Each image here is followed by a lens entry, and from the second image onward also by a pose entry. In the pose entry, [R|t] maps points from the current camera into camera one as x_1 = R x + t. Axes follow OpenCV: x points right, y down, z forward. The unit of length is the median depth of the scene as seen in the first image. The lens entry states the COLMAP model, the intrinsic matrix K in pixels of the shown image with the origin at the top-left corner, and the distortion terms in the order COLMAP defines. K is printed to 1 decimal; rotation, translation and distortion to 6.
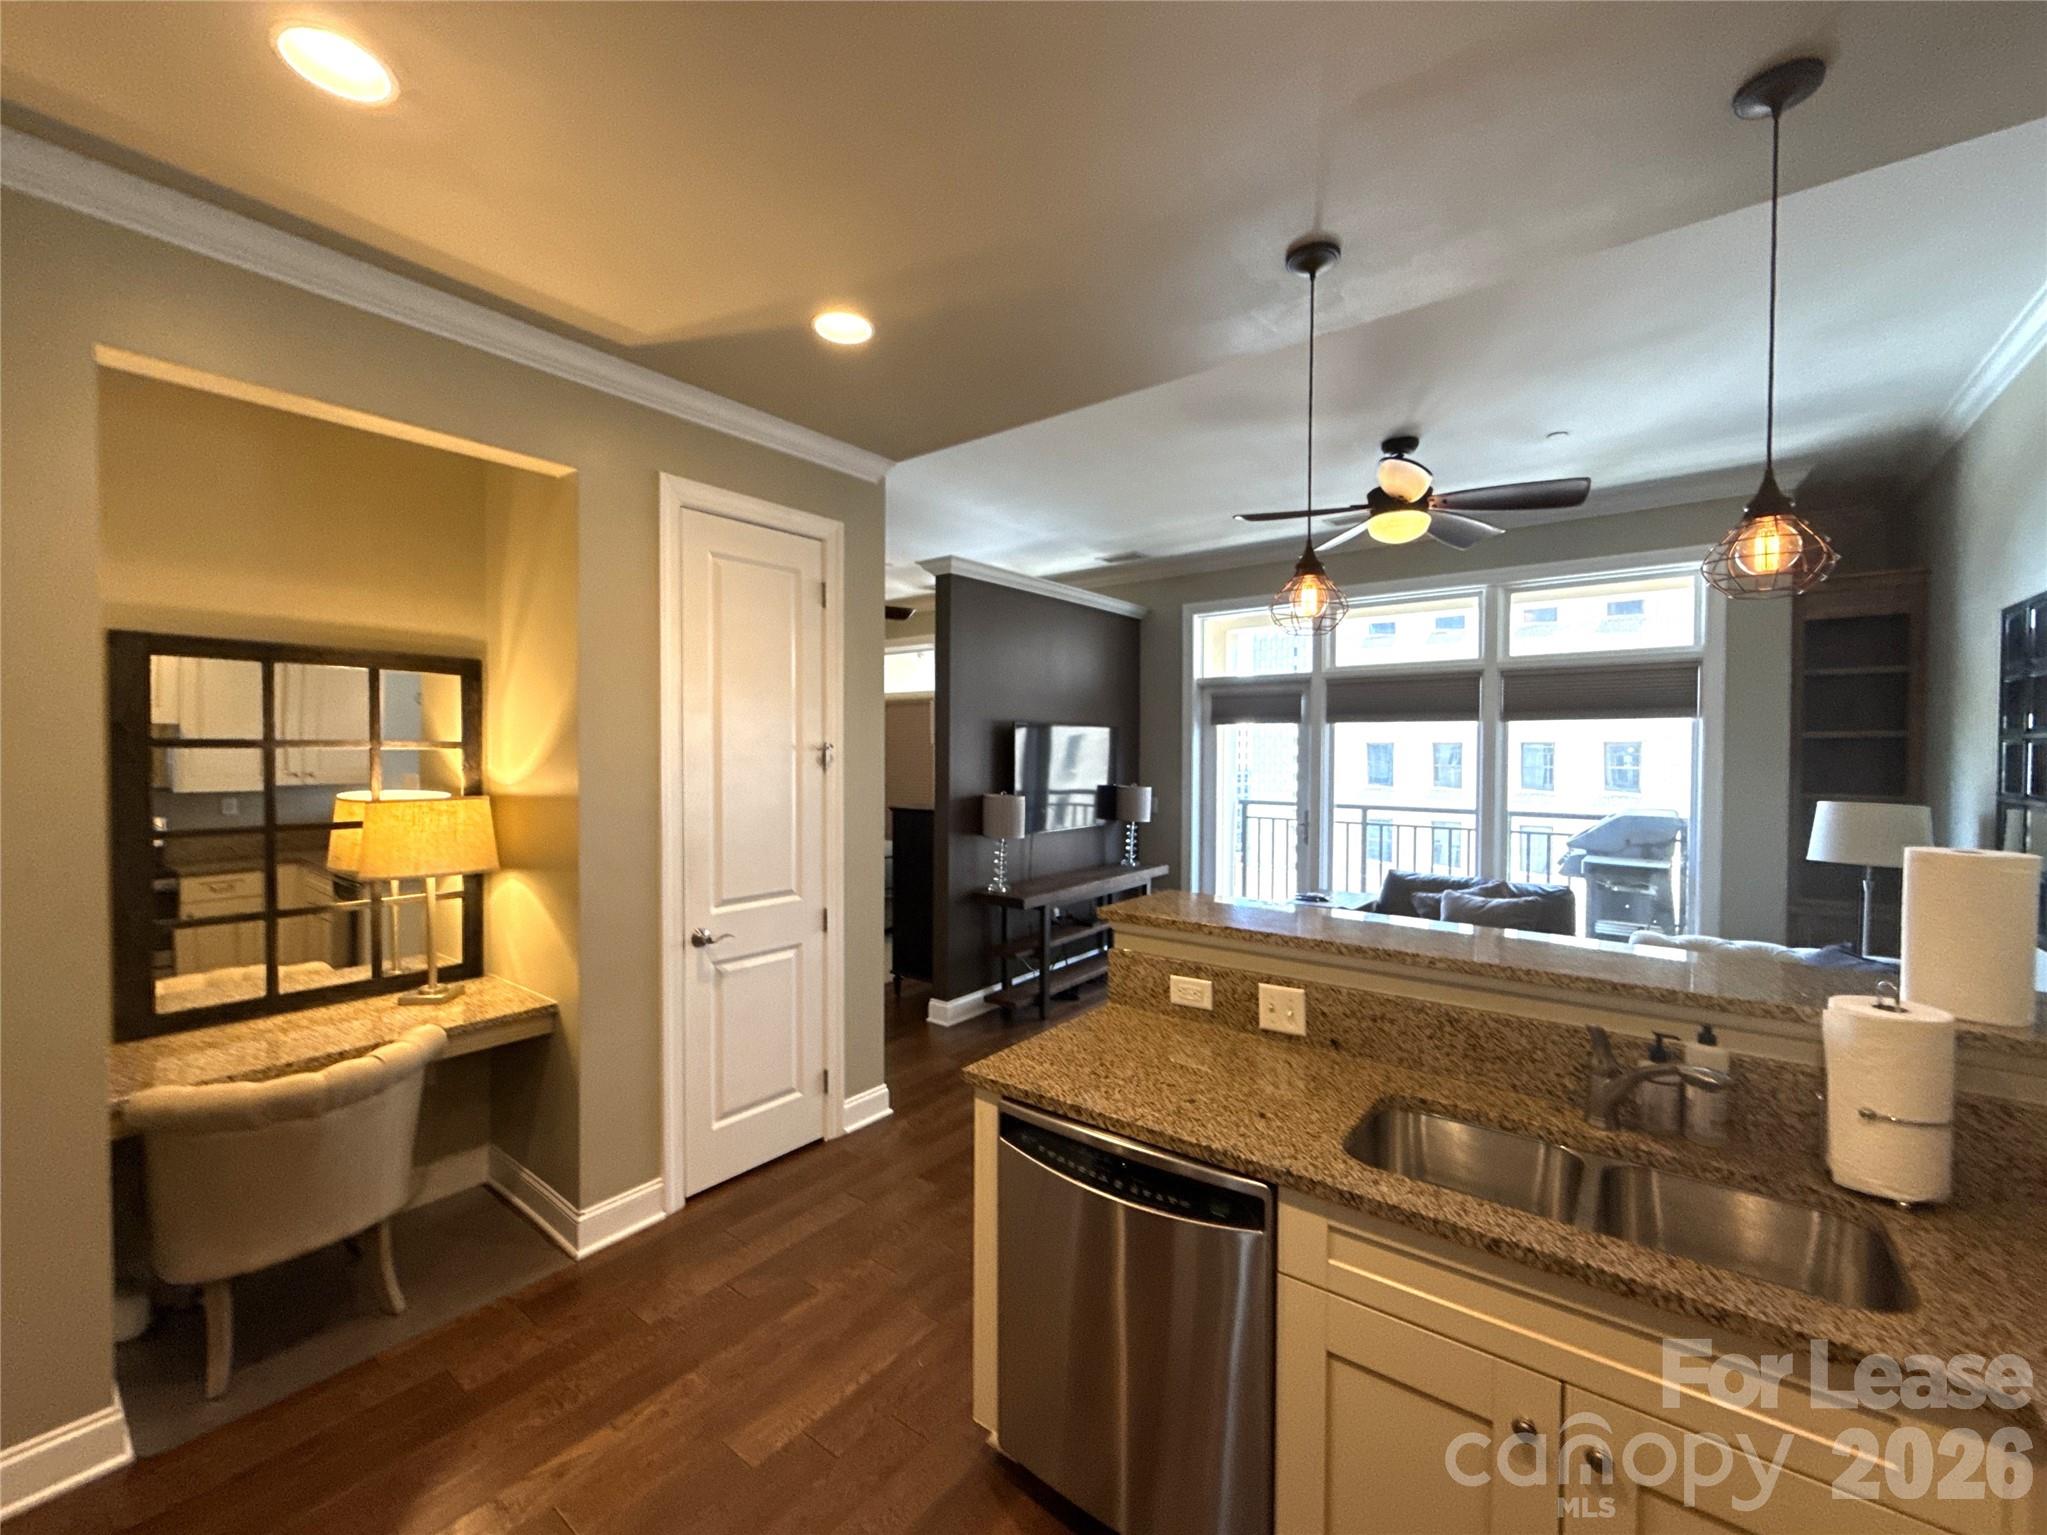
lens RADIAL K [[833.9, 0, 1025.9], [0, 833.9, 768.1], [0, 0, 1]] dist [-0.000402, 0.000400]
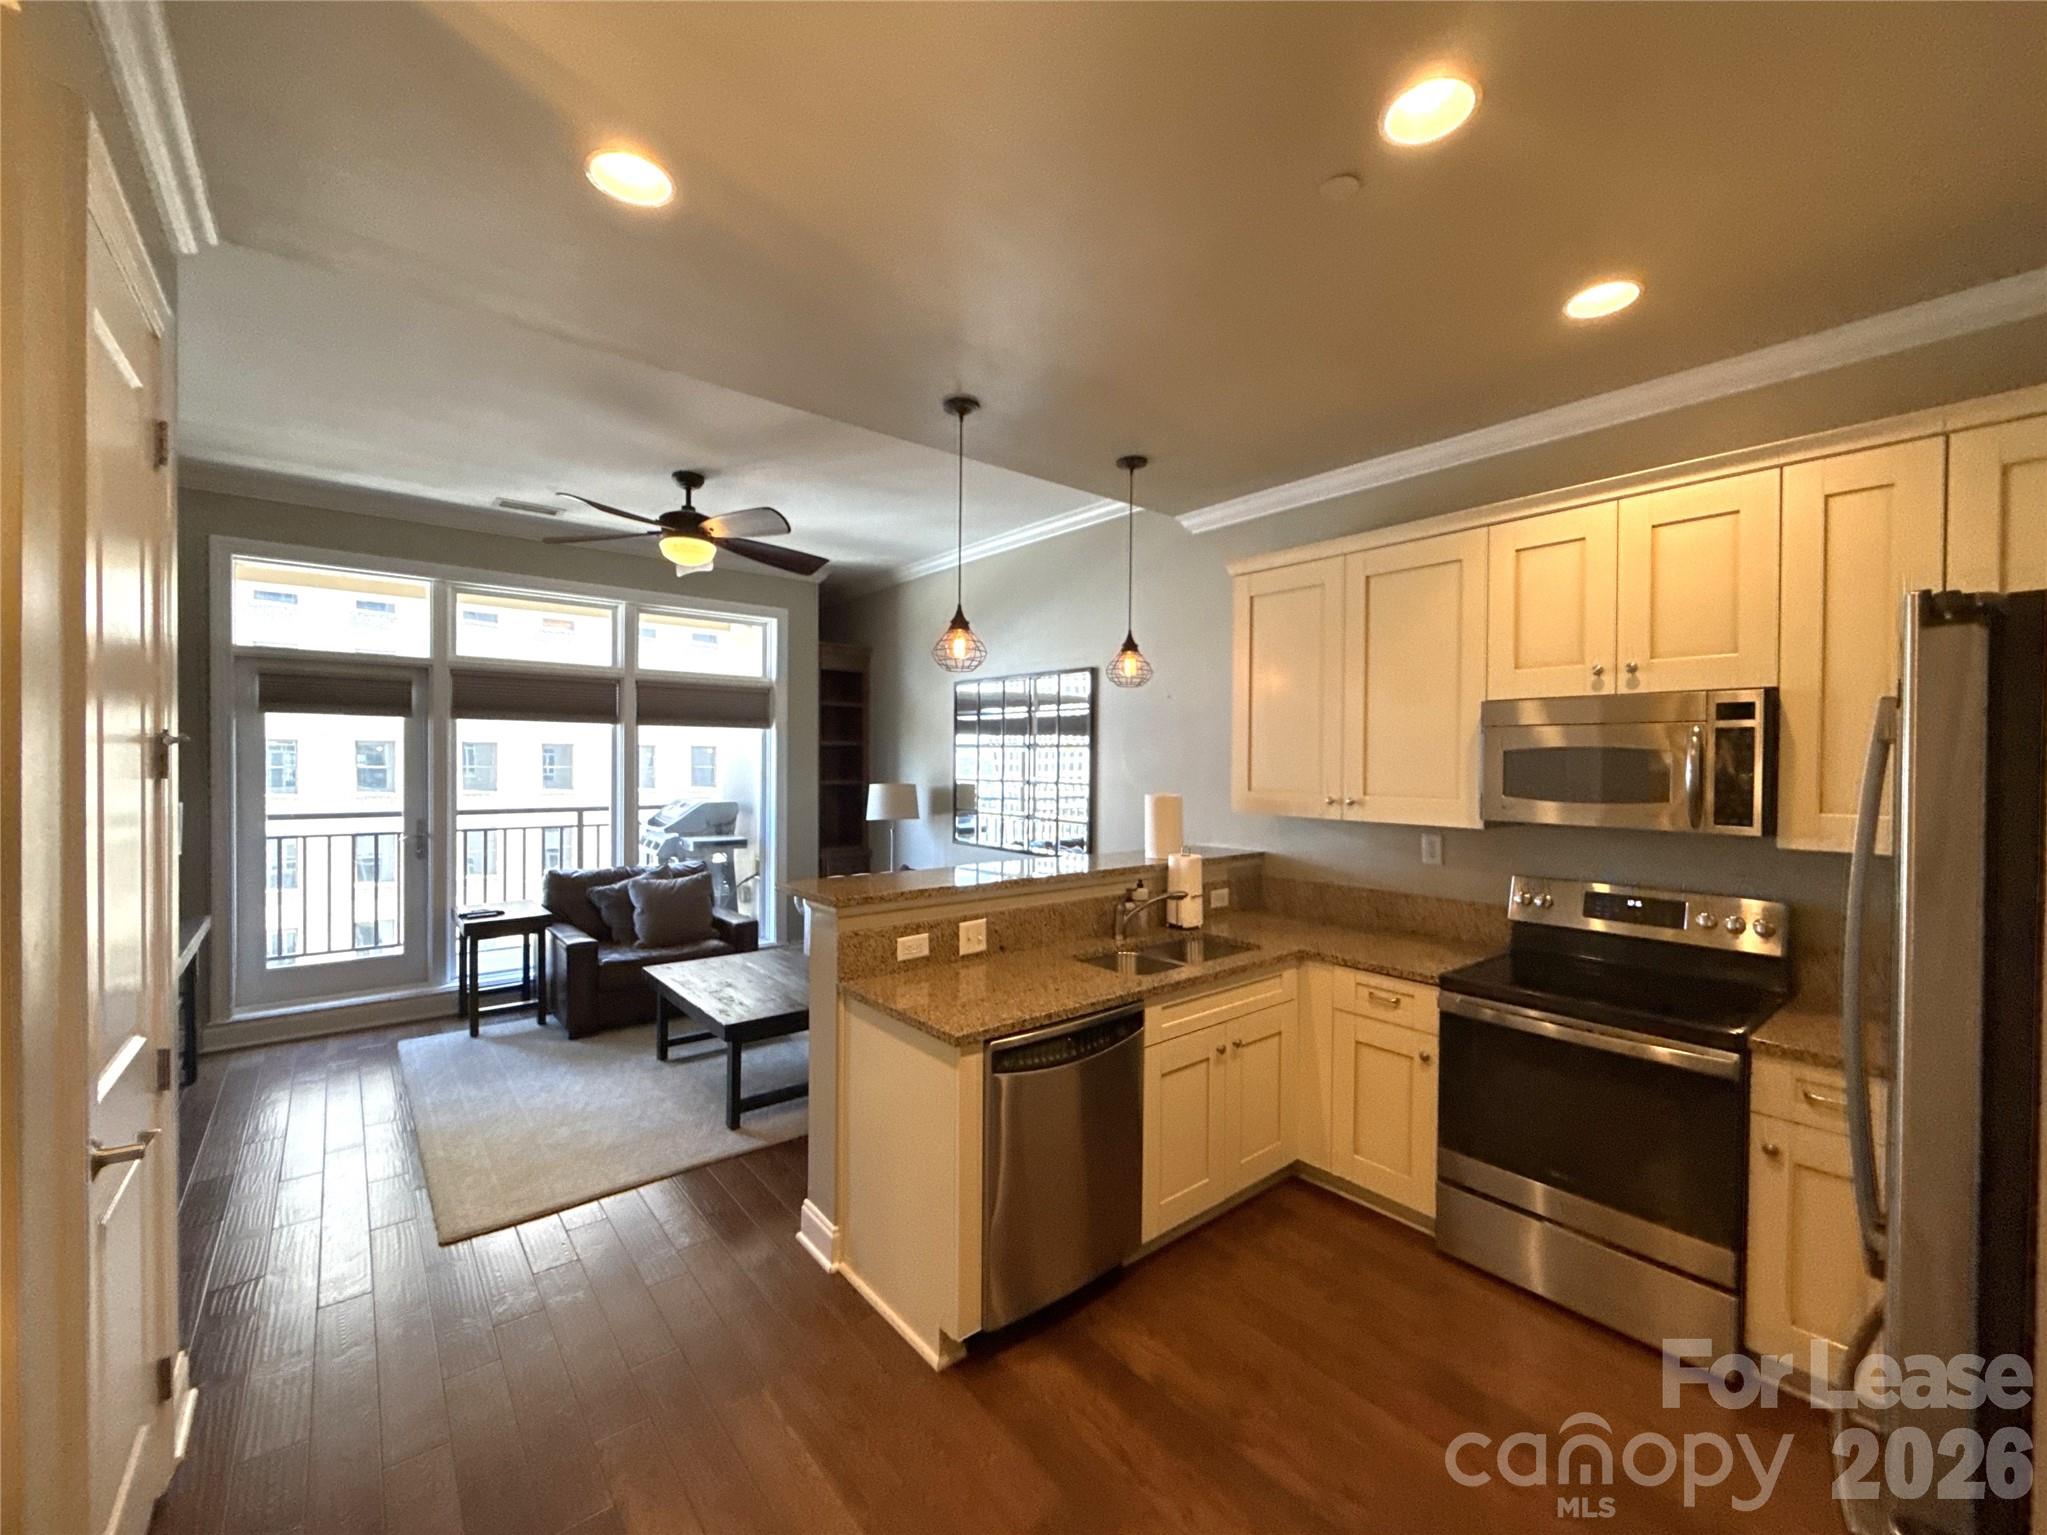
lens RADIAL K [[833.9, 0, 1025.9], [0, 833.9, 768.1], [0, 0, 1]] dist [-0.000402, 0.000400]
pose [[0.222325, -0.012823, 0.974888, -0.419010], [0.011067, 0.999882, 0.010628, -0.004302], [-0.974910, 0.008426, 0.222441, 0.239231]]
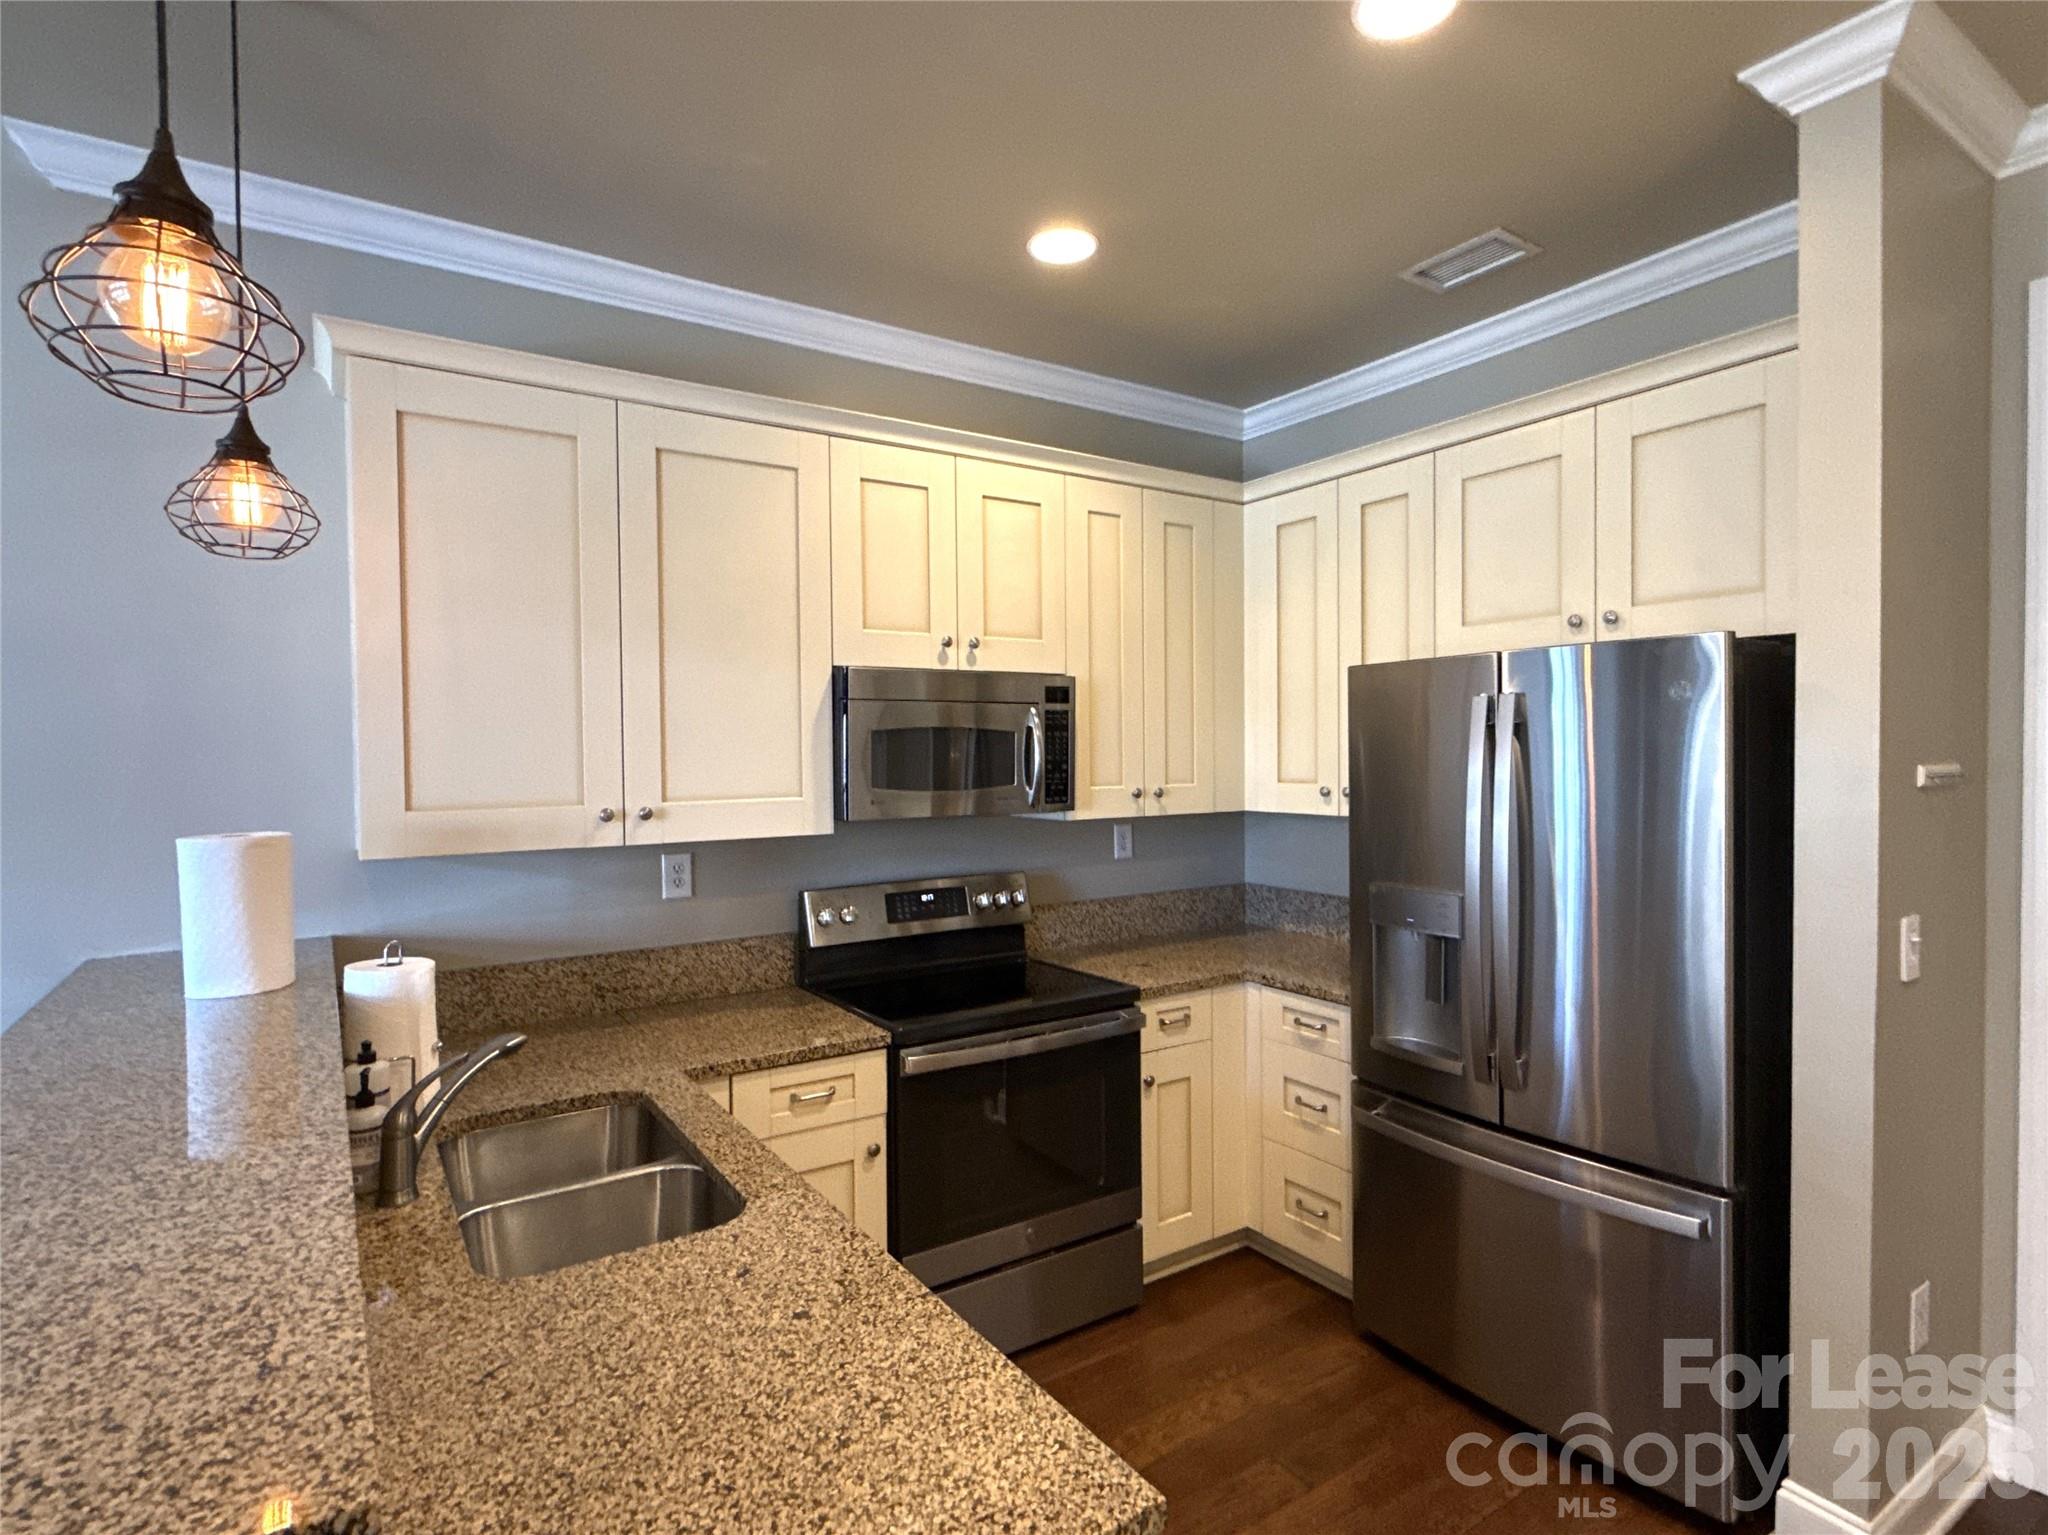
lens RADIAL K [[1042.7, 0, 1028.3], [0, 1042.7, 773.1], [0, 0, 1]] dist [-0.000031, 0.000257]
pose [[-0.947739, -0.001675, 0.319043, -0.063064], [0.011405, 0.999169, 0.039126, -0.004612], [-0.318843, 0.040720, -0.946932, 0.543890]]
